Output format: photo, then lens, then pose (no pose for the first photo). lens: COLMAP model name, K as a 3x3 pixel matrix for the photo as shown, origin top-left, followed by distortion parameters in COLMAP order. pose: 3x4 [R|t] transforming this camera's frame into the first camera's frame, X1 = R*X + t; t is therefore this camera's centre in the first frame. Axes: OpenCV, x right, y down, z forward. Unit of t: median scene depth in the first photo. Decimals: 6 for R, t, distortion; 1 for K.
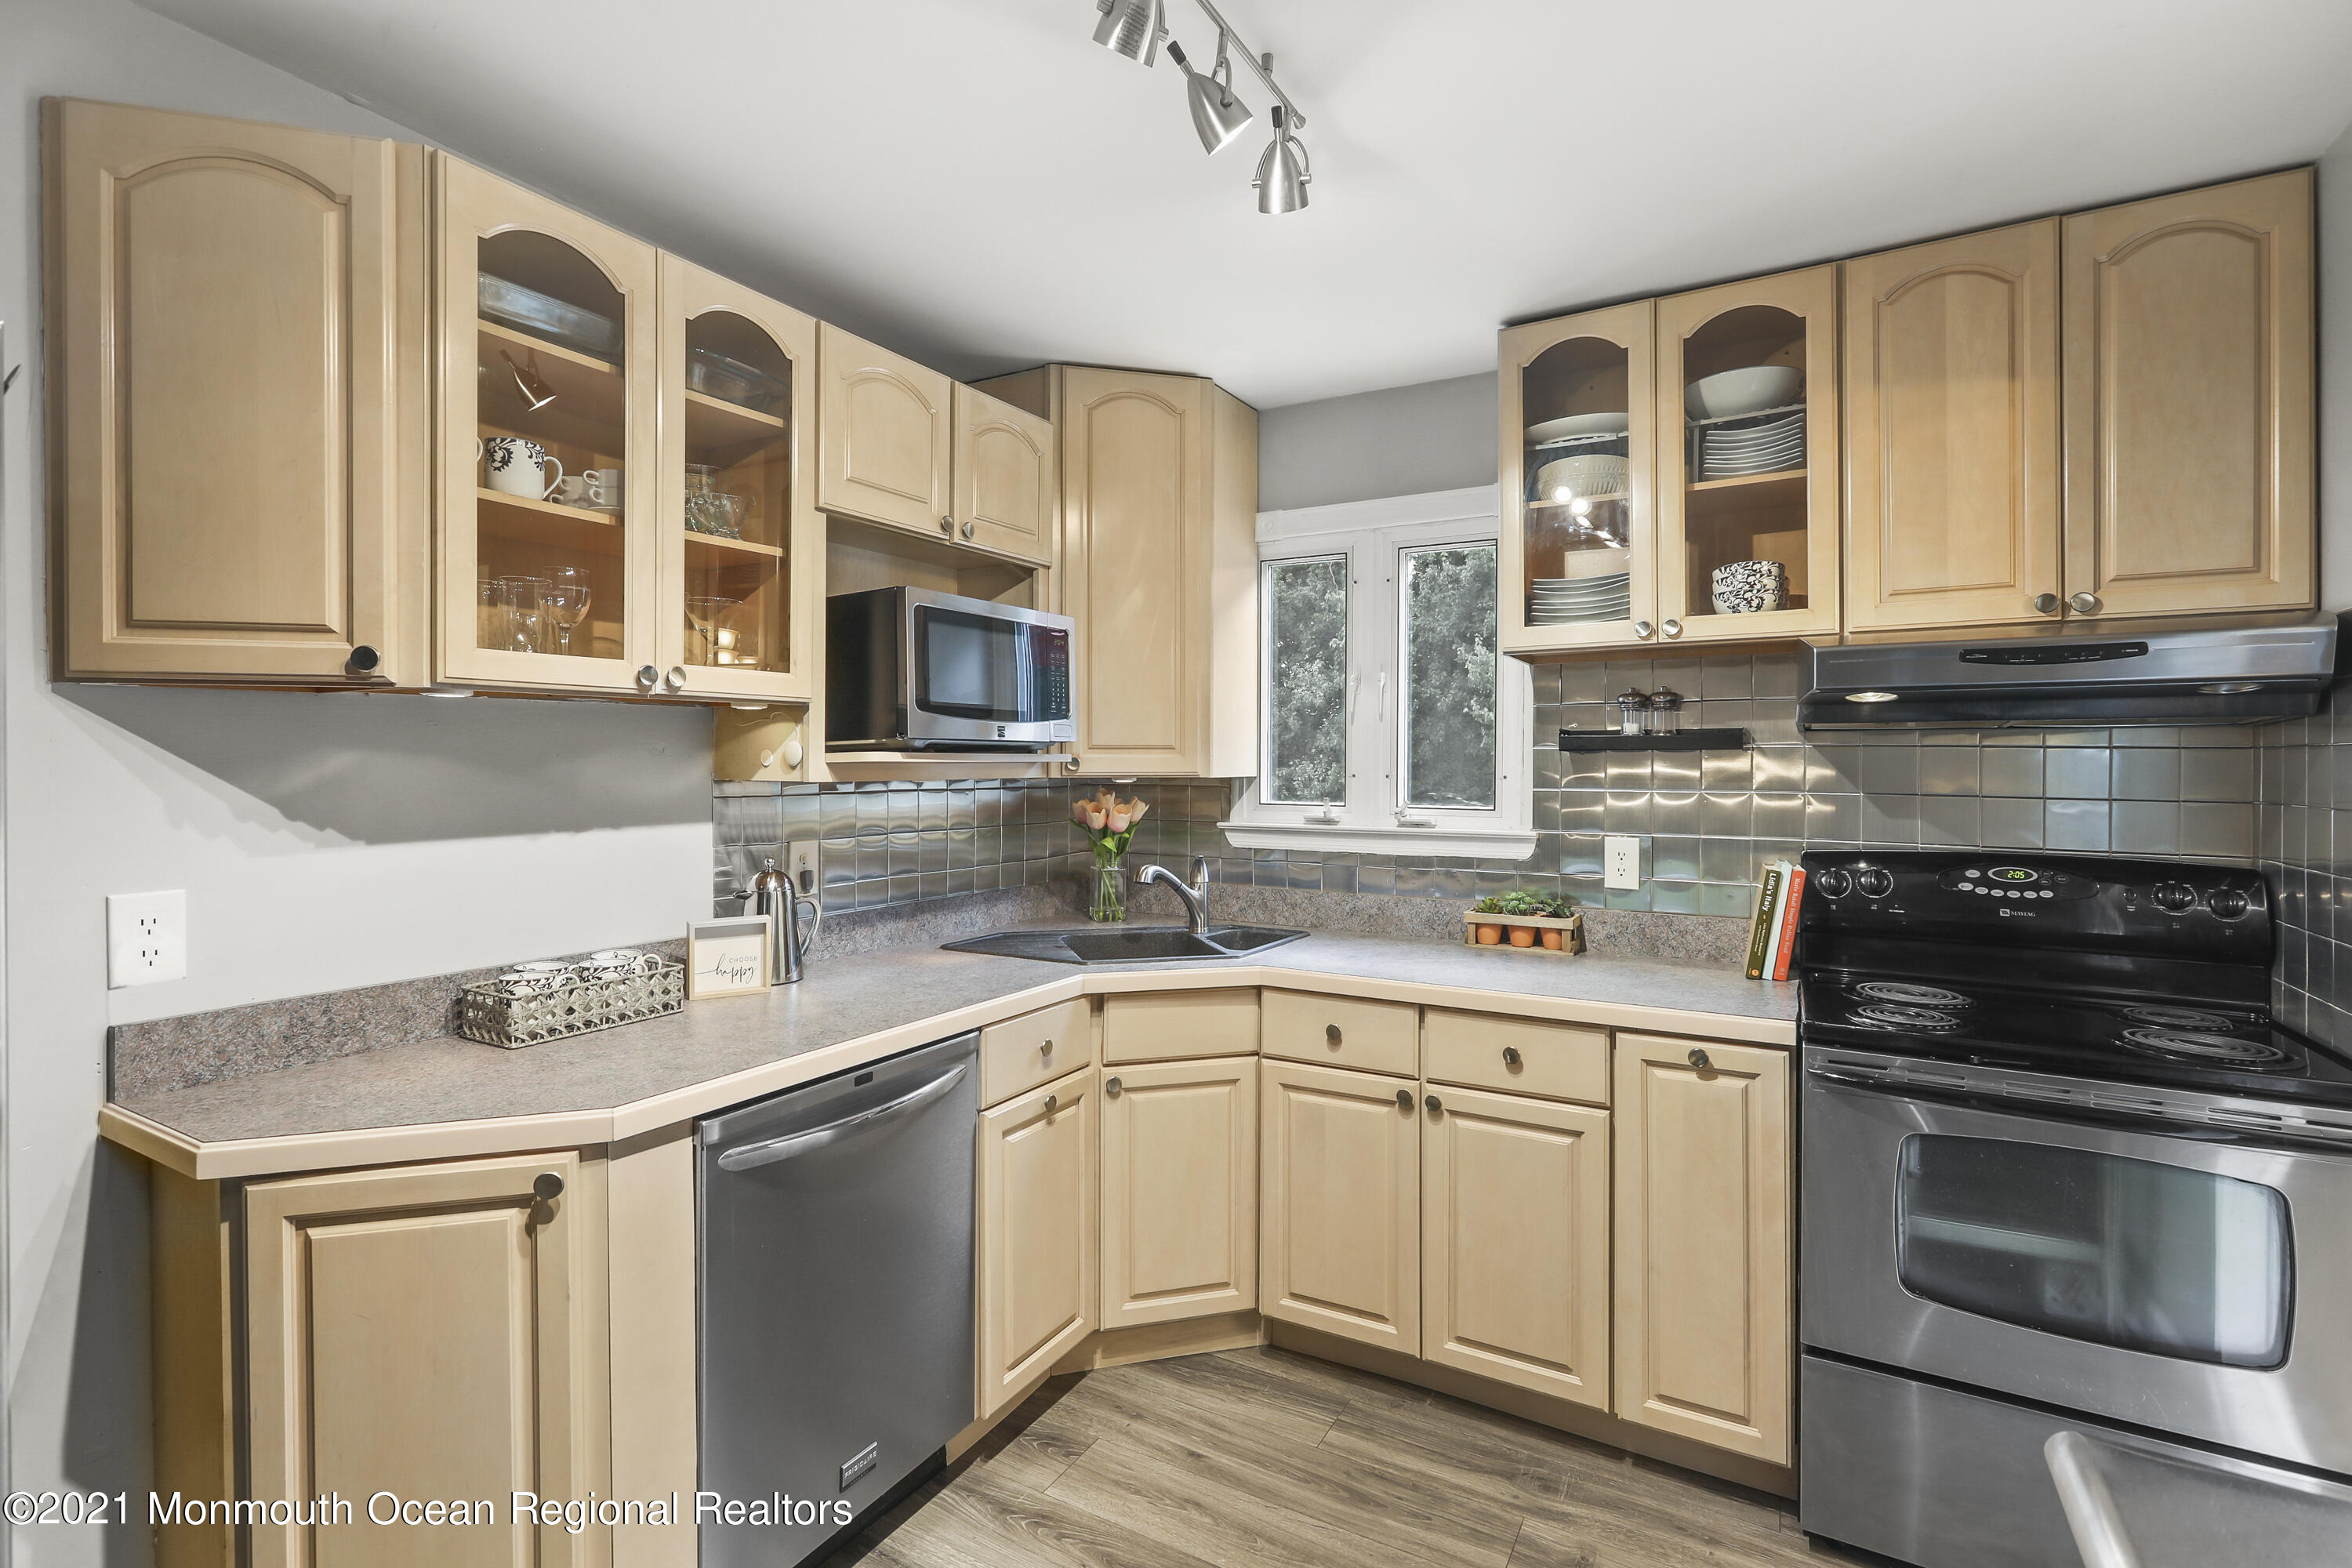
lens RADIAL K [[1077.0, 0, 1222.1], [0, 1077.0, 759.6], [0, 0, 1]] dist [0.001457, 0.000899]
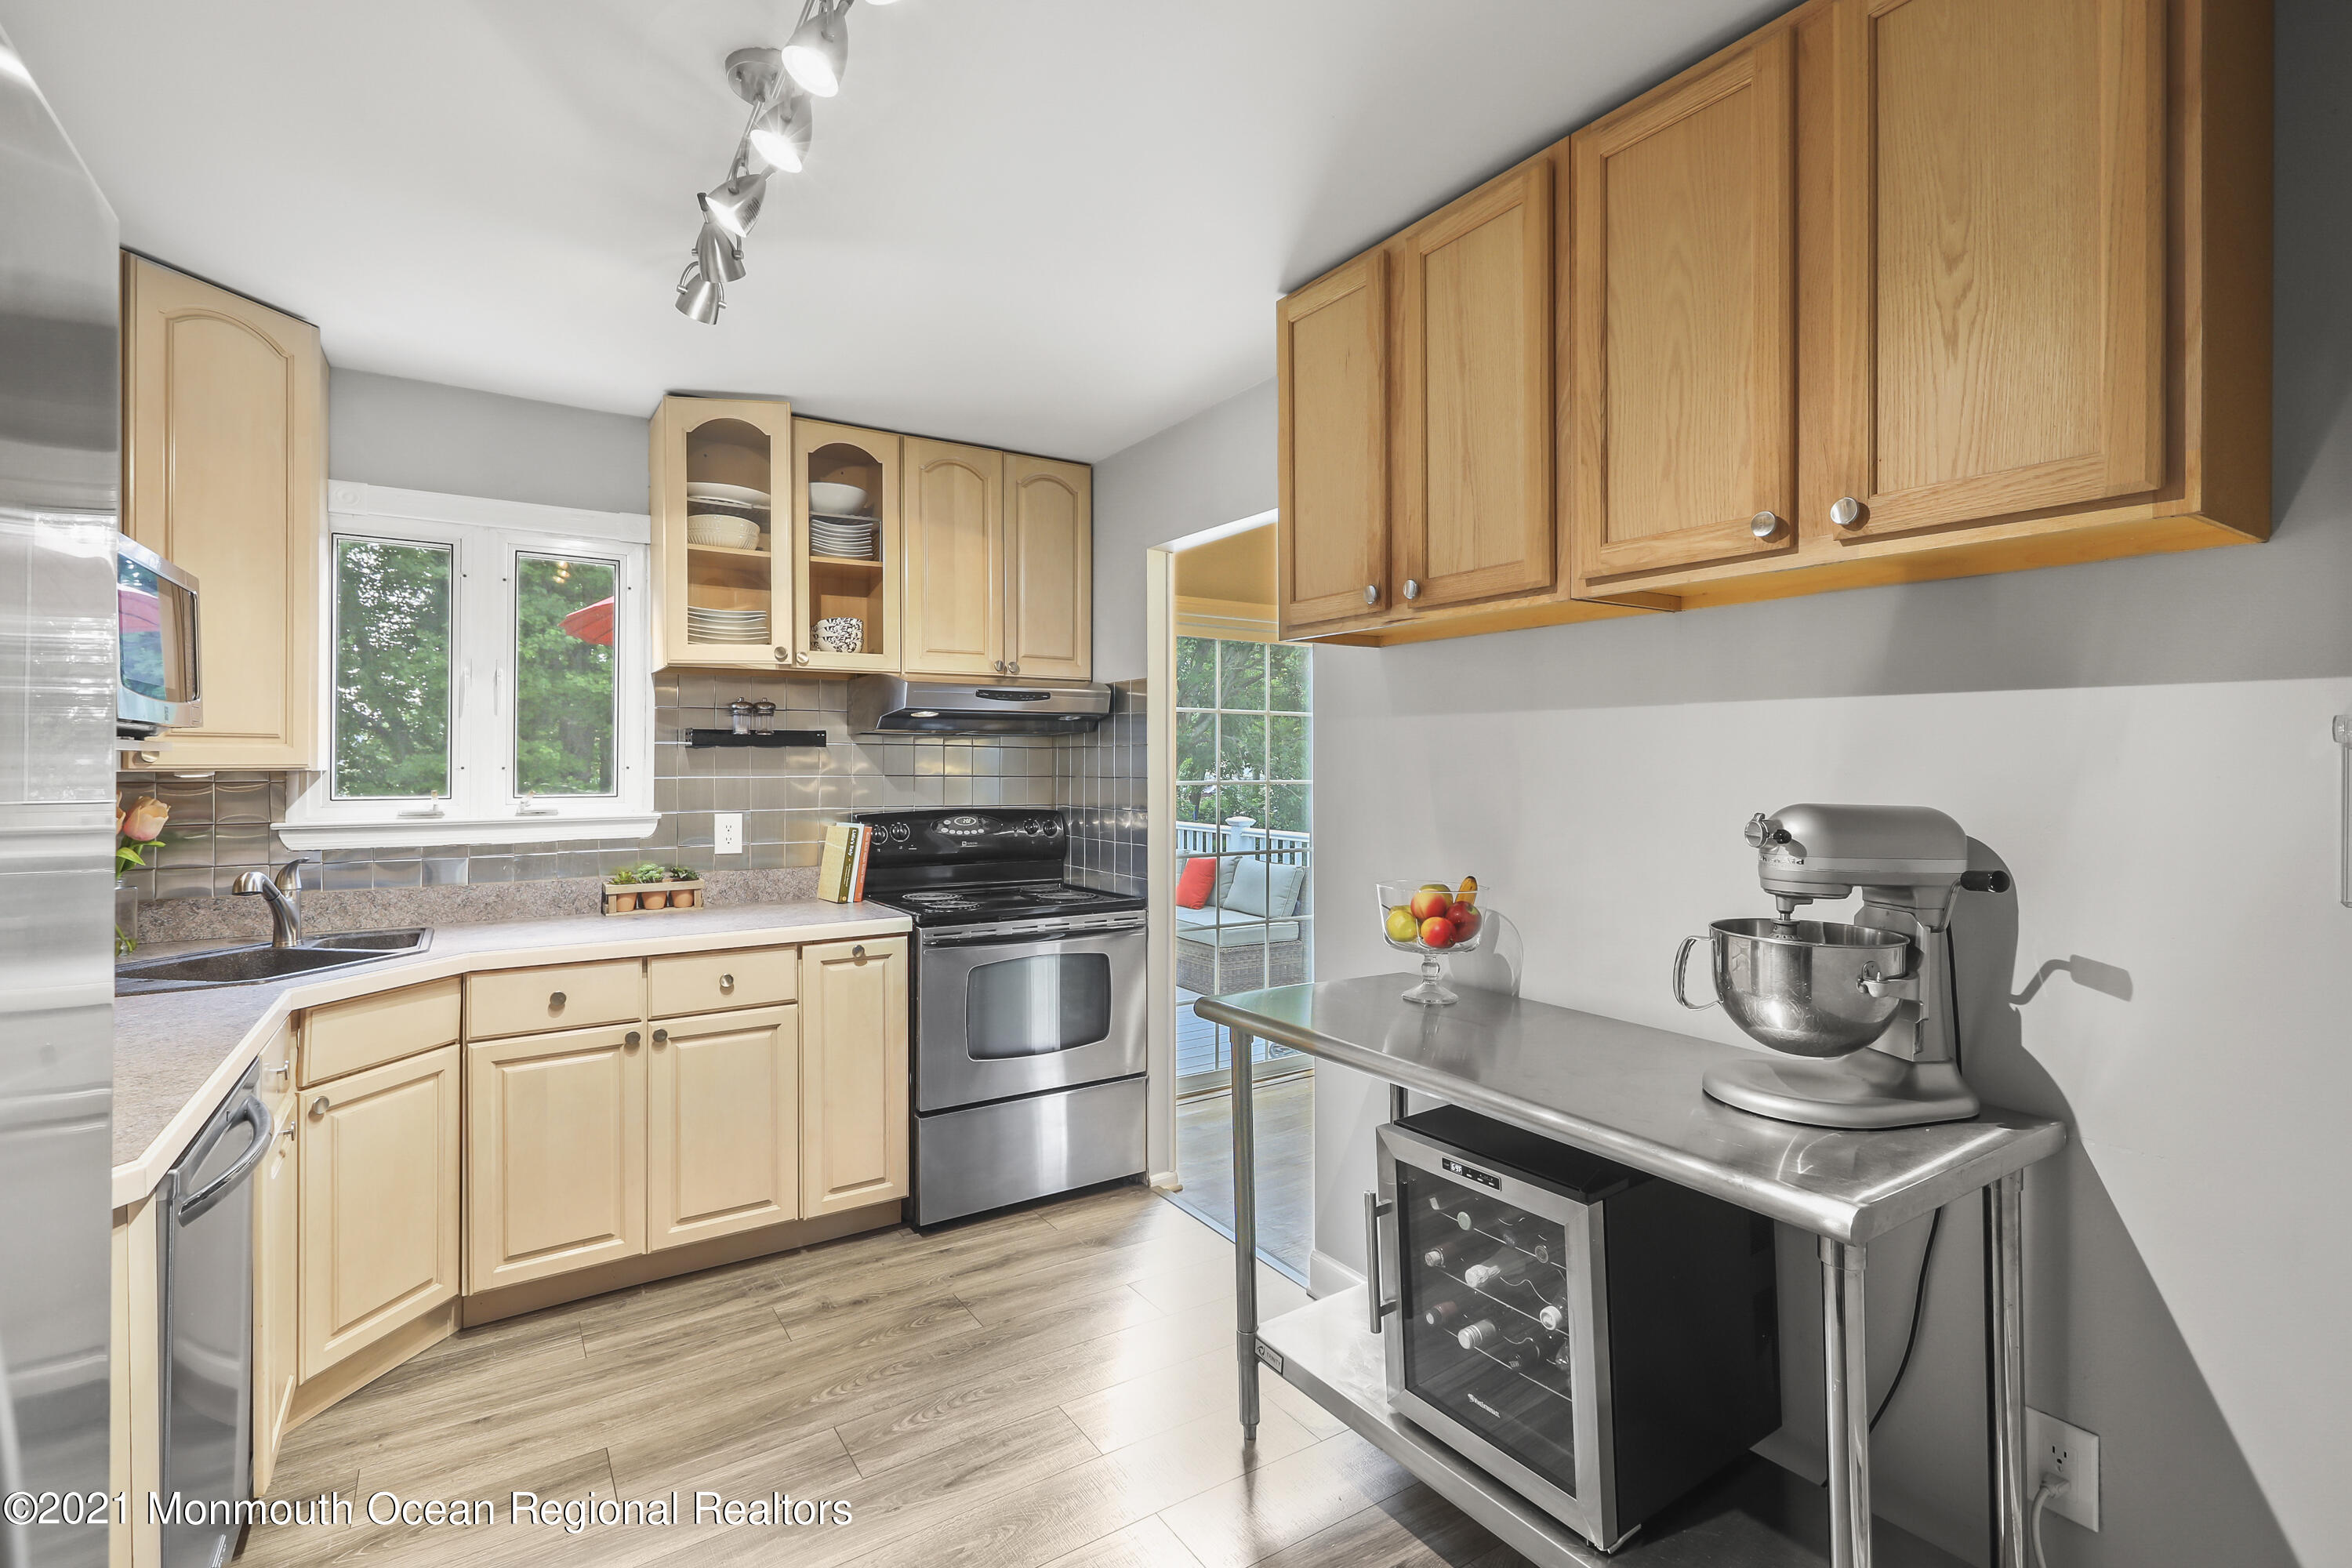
lens RADIAL K [[1055.3, 0, 1181.9], [0, 1055.3, 770.6], [0, 0, 1]] dist [-0.002132, 0.000478]
pose [[0.445989, -0.007730, 0.895005, -0.585871], [0.000265, 0.999964, 0.008505, 0.012312], [-0.895038, -0.003555, 0.445975, -0.047338]]
